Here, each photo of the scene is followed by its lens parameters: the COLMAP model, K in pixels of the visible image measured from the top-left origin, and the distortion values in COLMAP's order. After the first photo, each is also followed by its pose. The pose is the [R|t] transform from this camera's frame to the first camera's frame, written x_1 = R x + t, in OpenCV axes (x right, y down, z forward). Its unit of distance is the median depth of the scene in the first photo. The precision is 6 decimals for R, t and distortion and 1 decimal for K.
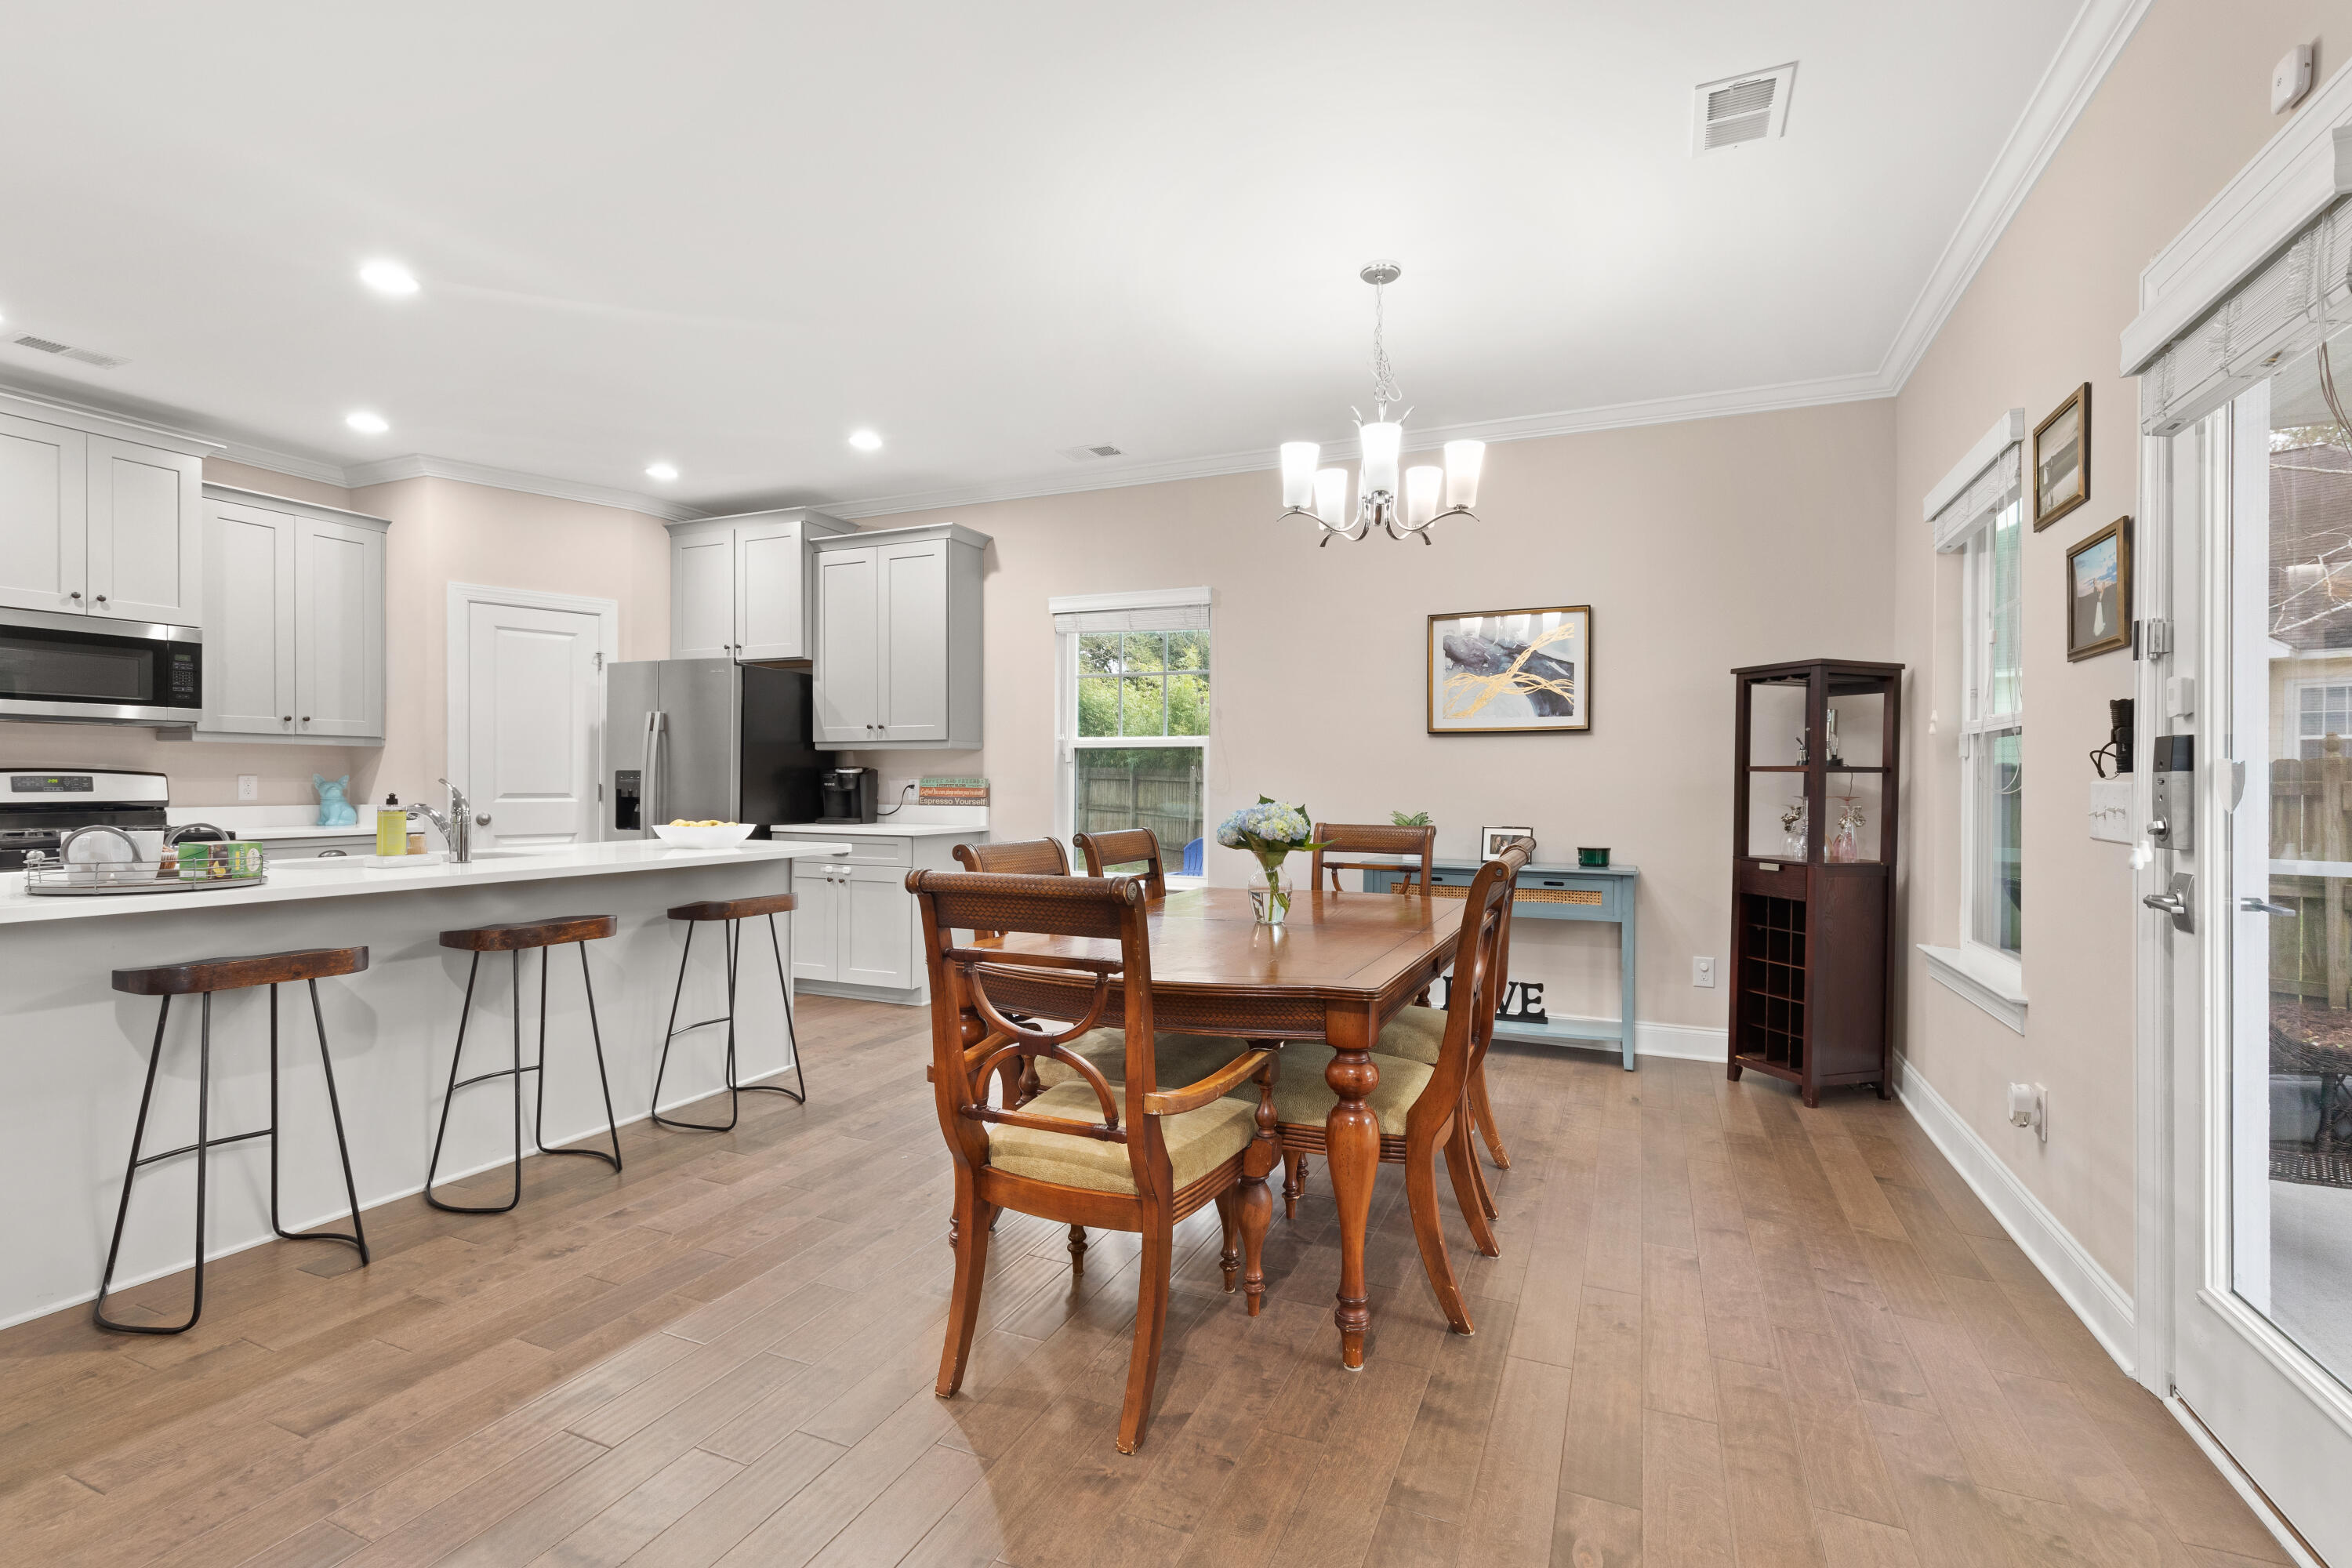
lens RADIAL K [[1057.8, 0, 1189.7], [0, 1057.8, 786.7], [0, 0, 1]] dist [0.004992, -0.000195]
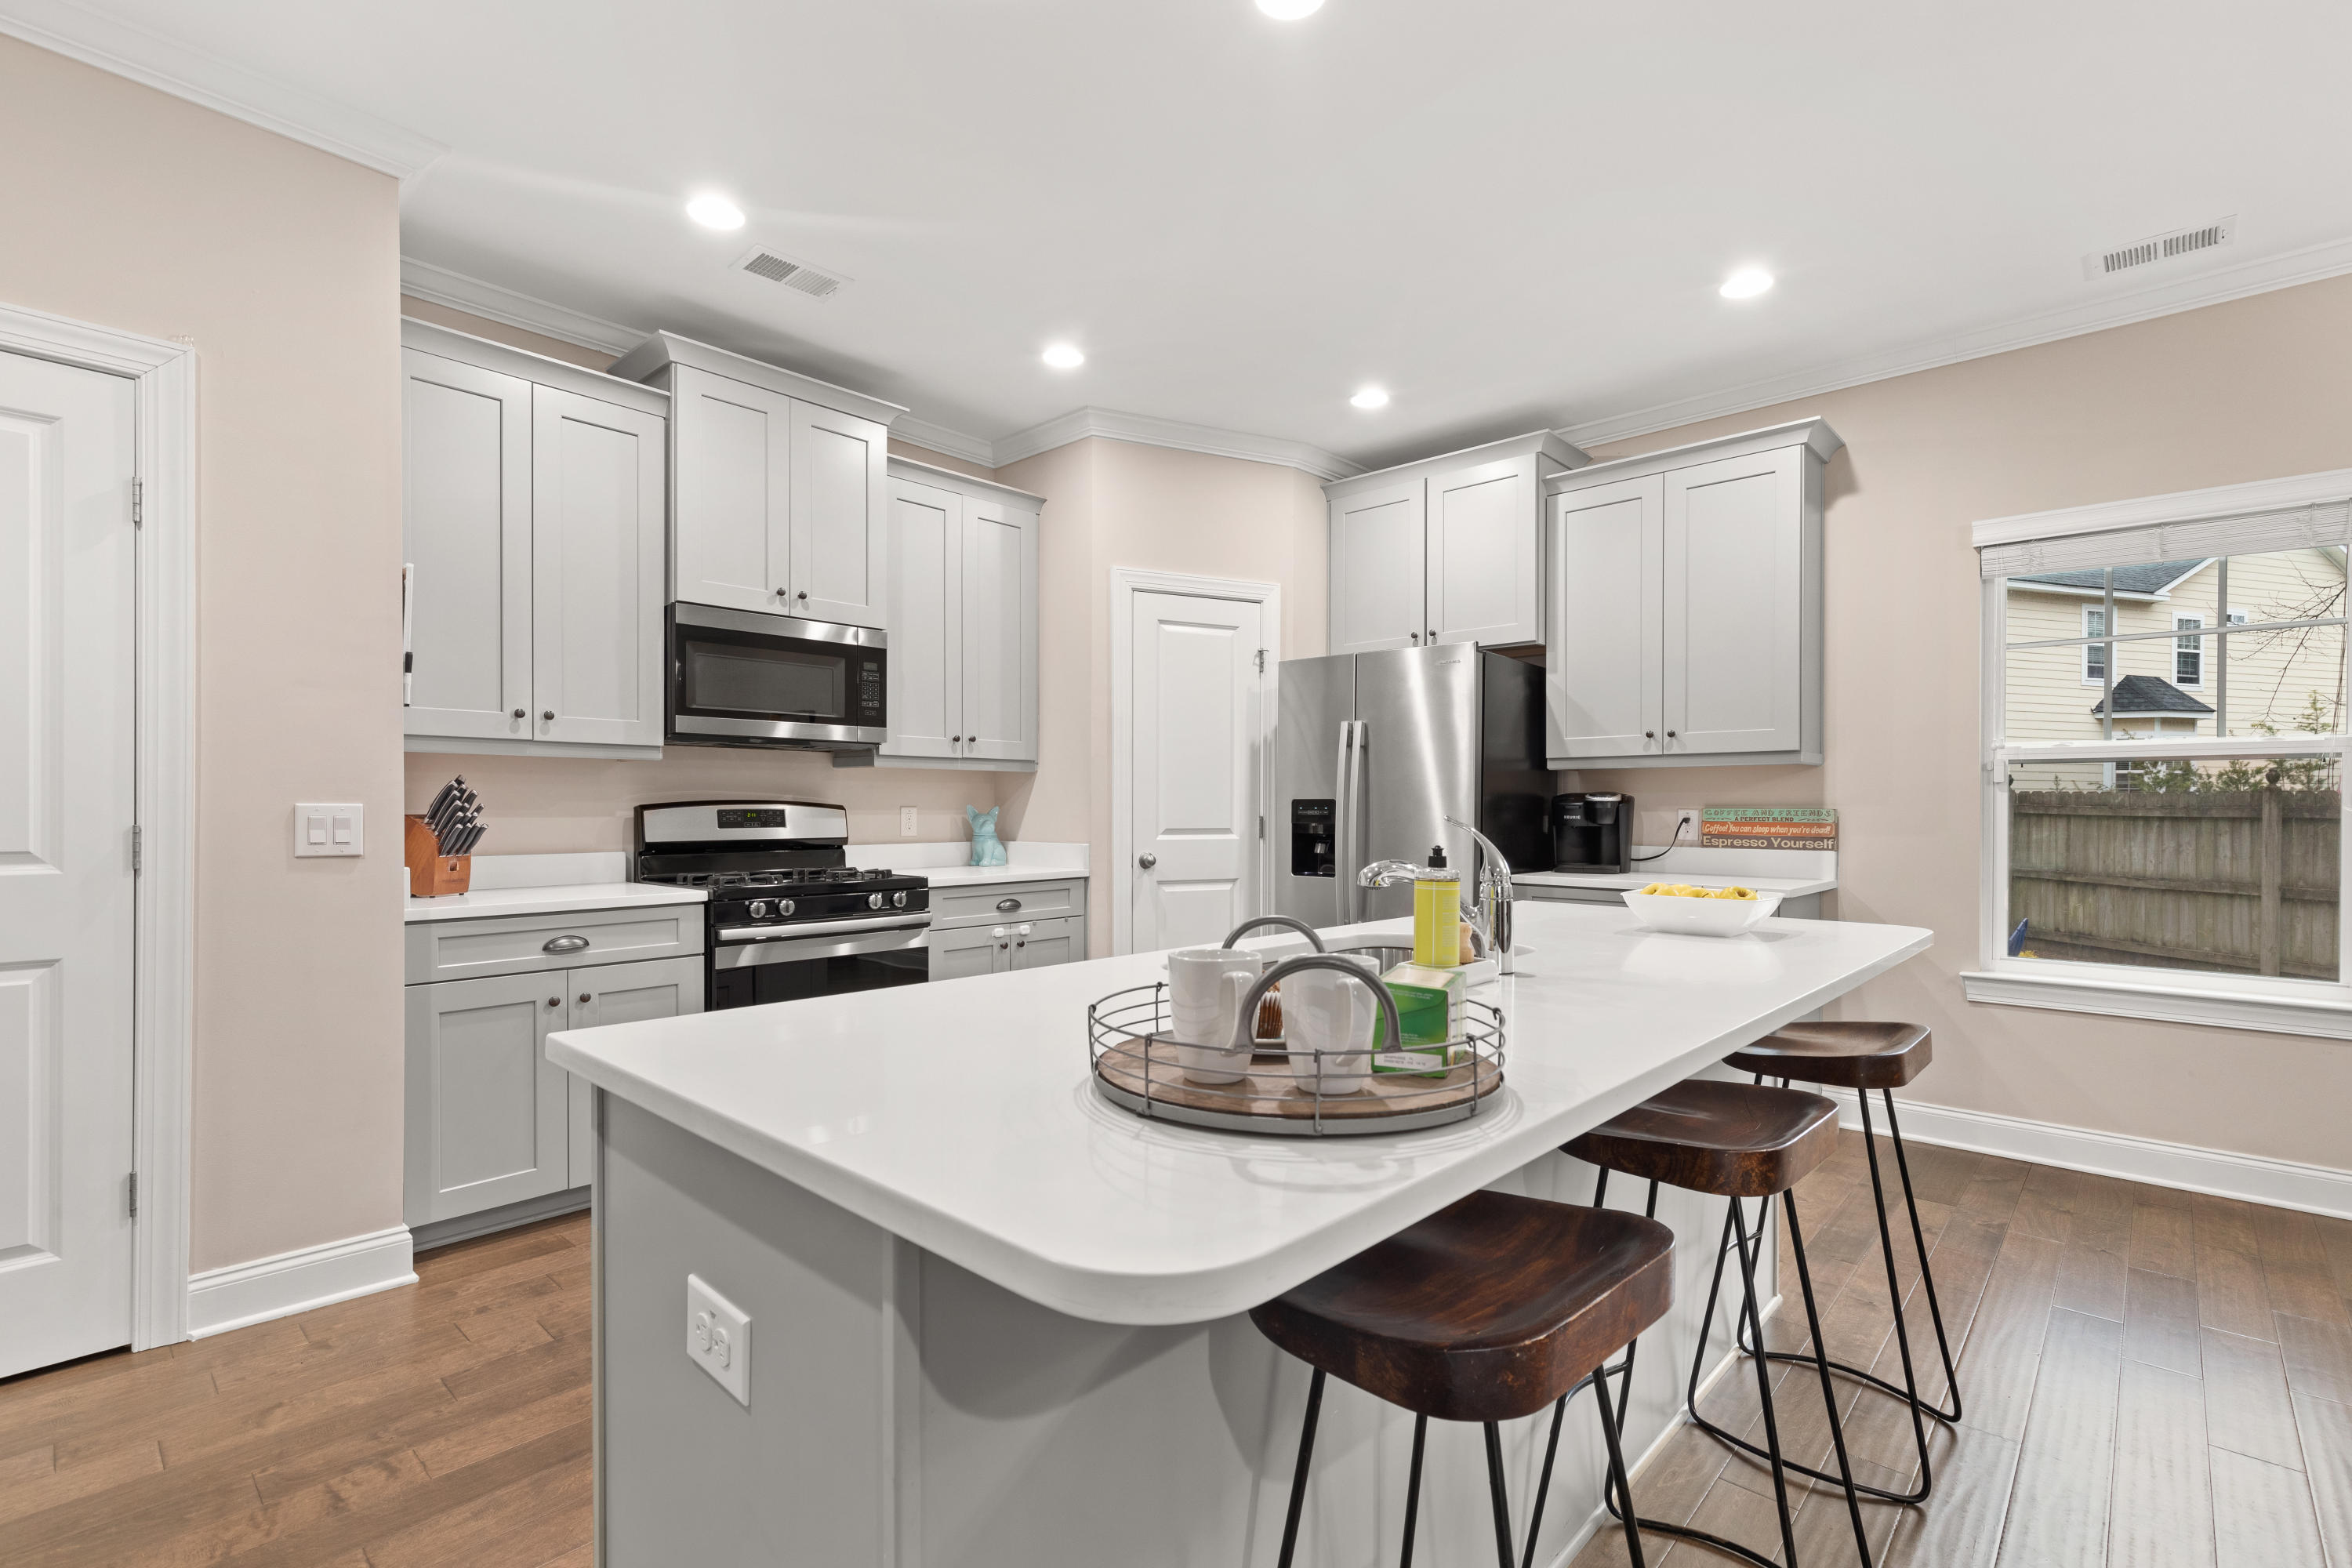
lens RADIAL K [[1057.8, 0, 1175.8], [0, 1057.8, 812.5], [0, 0, 1]] dist [0.004992, -0.000195]
pose [[0.944472, -0.000372, -0.328591, -0.446452], [0.000294, 1.000000, -0.000288, -0.006584], [0.328591, 0.000176, 0.944472, 0.294160]]
